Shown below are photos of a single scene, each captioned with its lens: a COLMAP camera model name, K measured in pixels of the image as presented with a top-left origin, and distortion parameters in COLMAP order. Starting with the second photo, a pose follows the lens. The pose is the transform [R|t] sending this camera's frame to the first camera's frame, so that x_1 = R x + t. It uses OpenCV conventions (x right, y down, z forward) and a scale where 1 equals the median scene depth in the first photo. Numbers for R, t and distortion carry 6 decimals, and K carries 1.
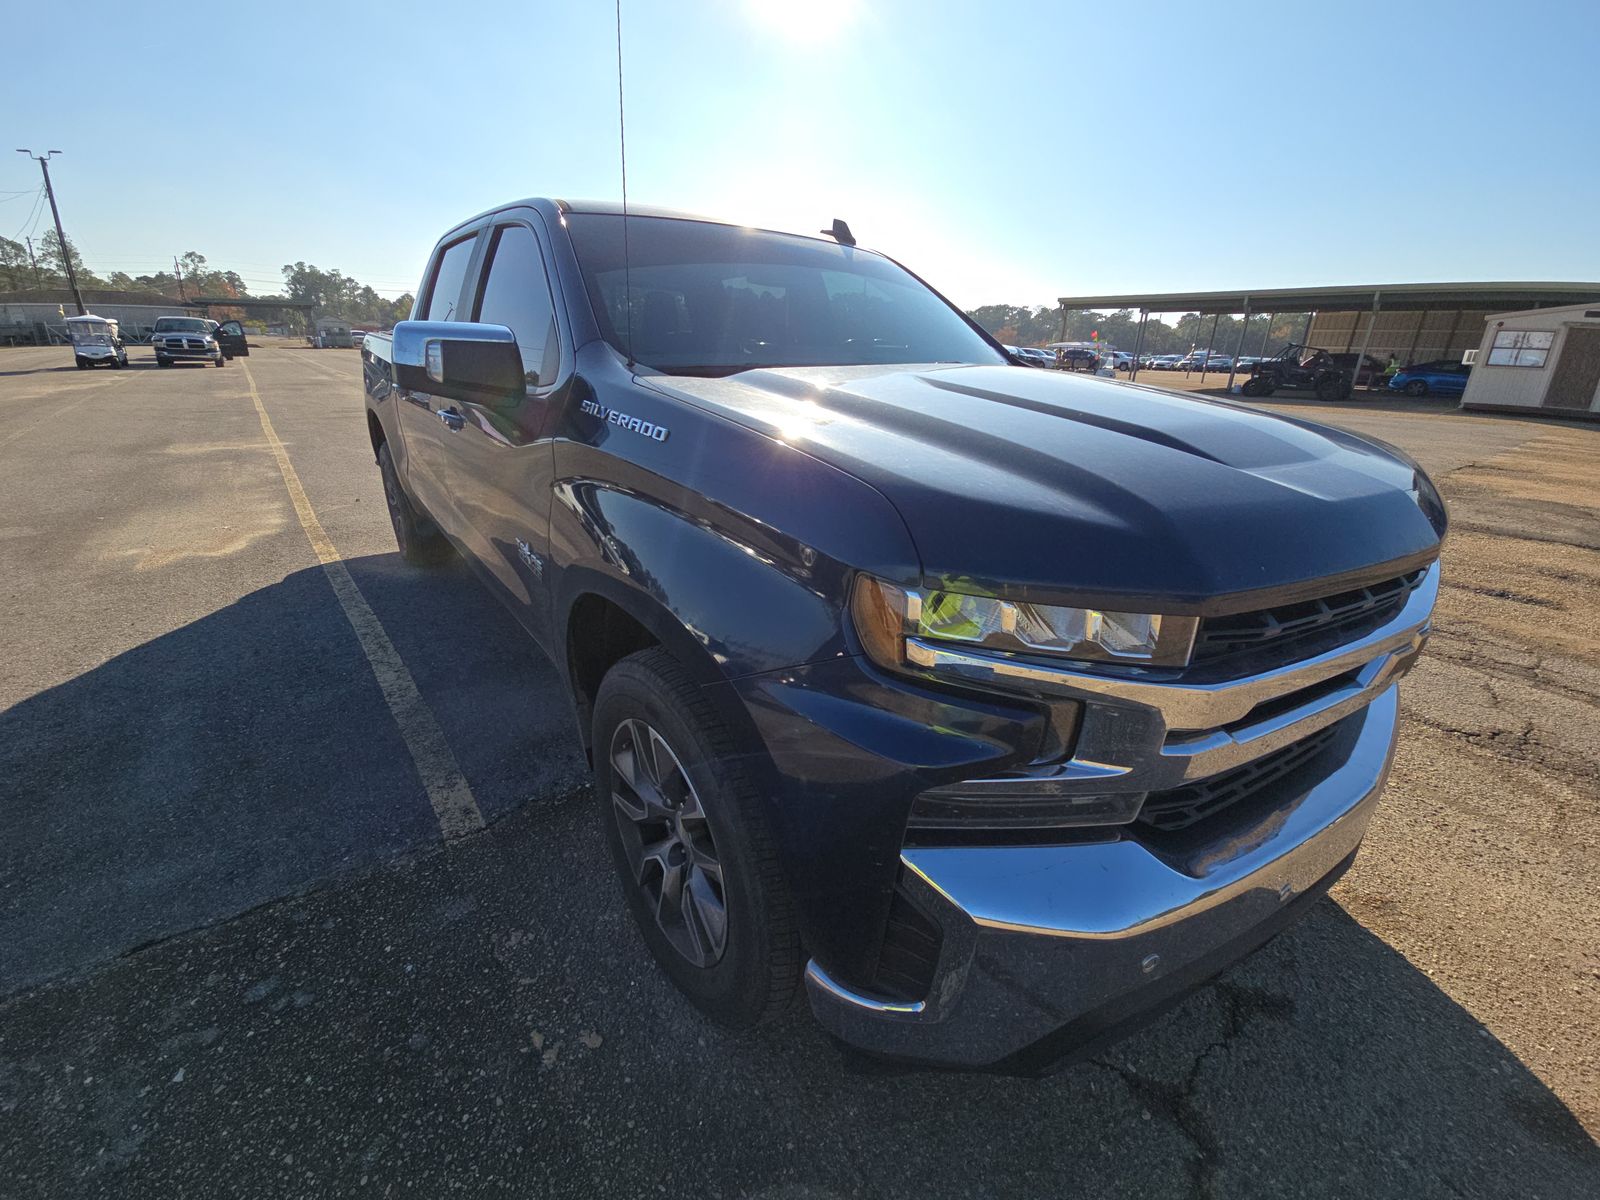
lens RADIAL K [[643.3, 0, 799.2], [0, 643.3, 592.1], [0, 0, 1]] dist [0.026098, -0.018284]
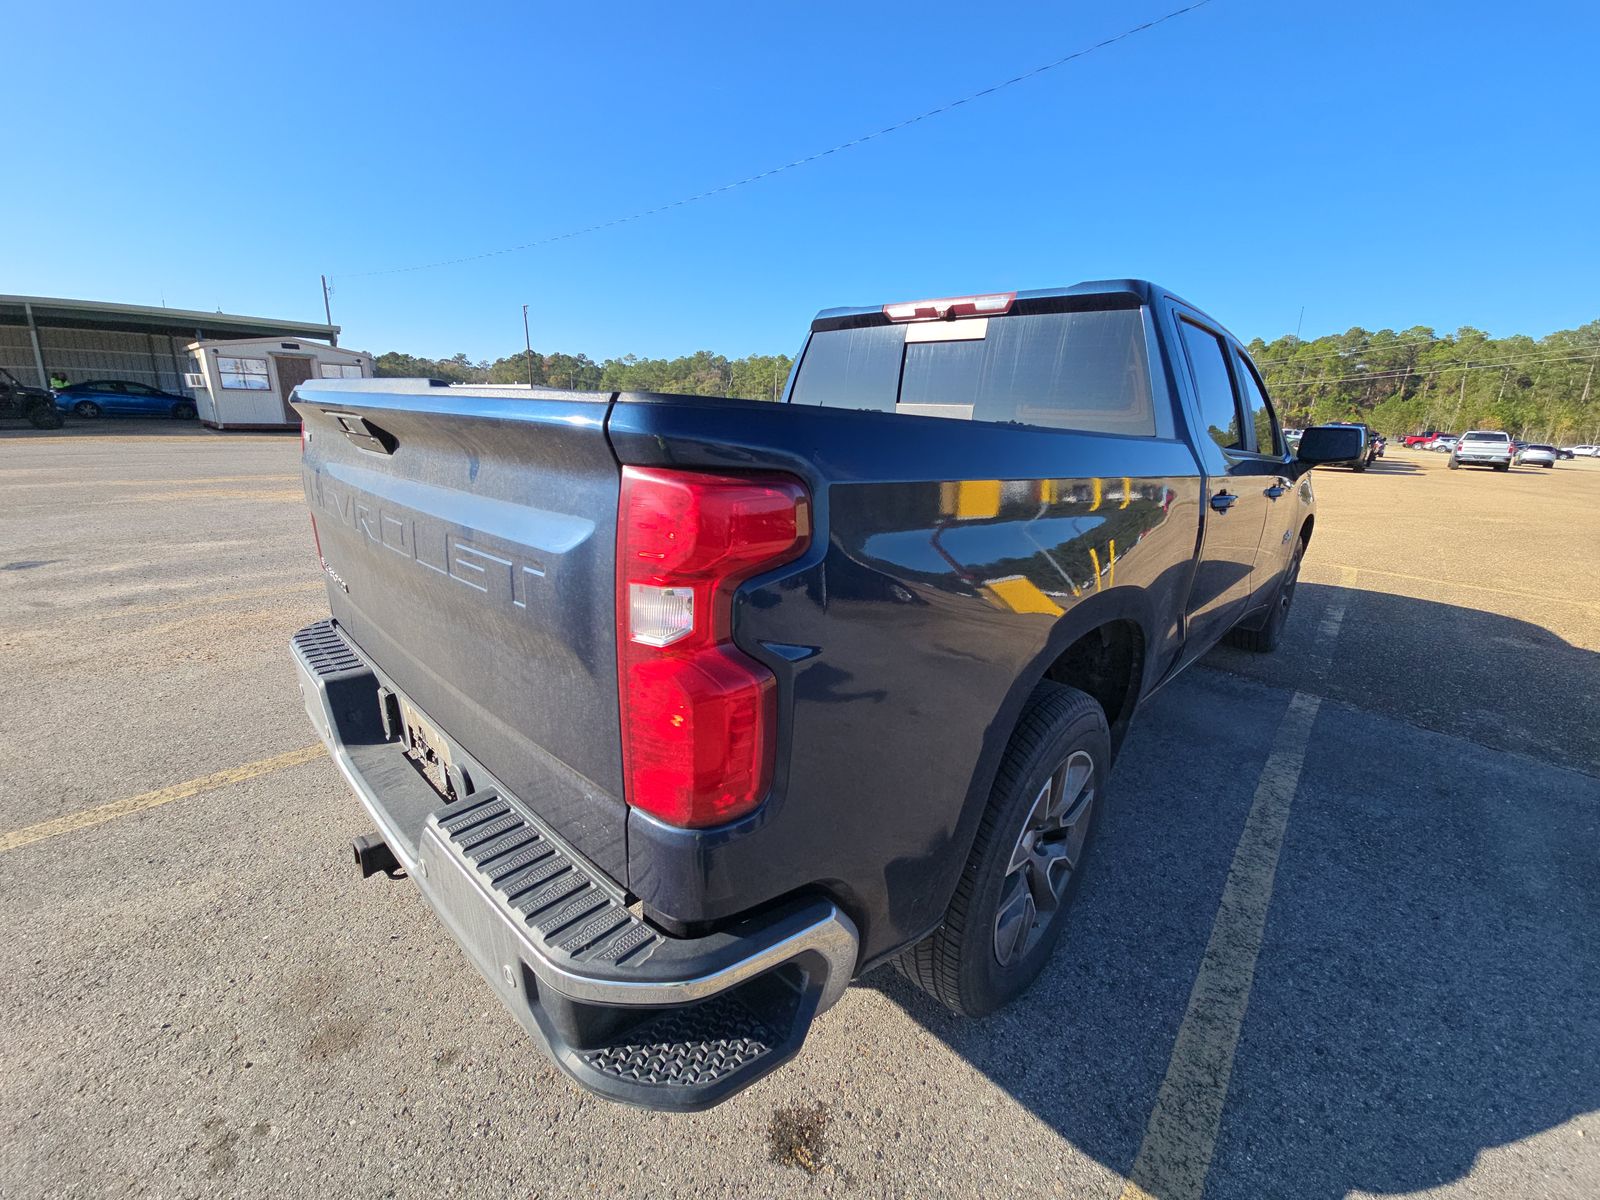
lens RADIAL K [[646.7, 0, 799.0], [0, 646.7, 590.9], [0, 0, 1]] dist [0.000065, -0.000119]
pose [[-0.152150, -0.293057, 0.943911, -1.057986], [0.311185, 0.892254, 0.327179, -0.508099], [-0.938091, 0.343511, -0.044562, 1.279009]]
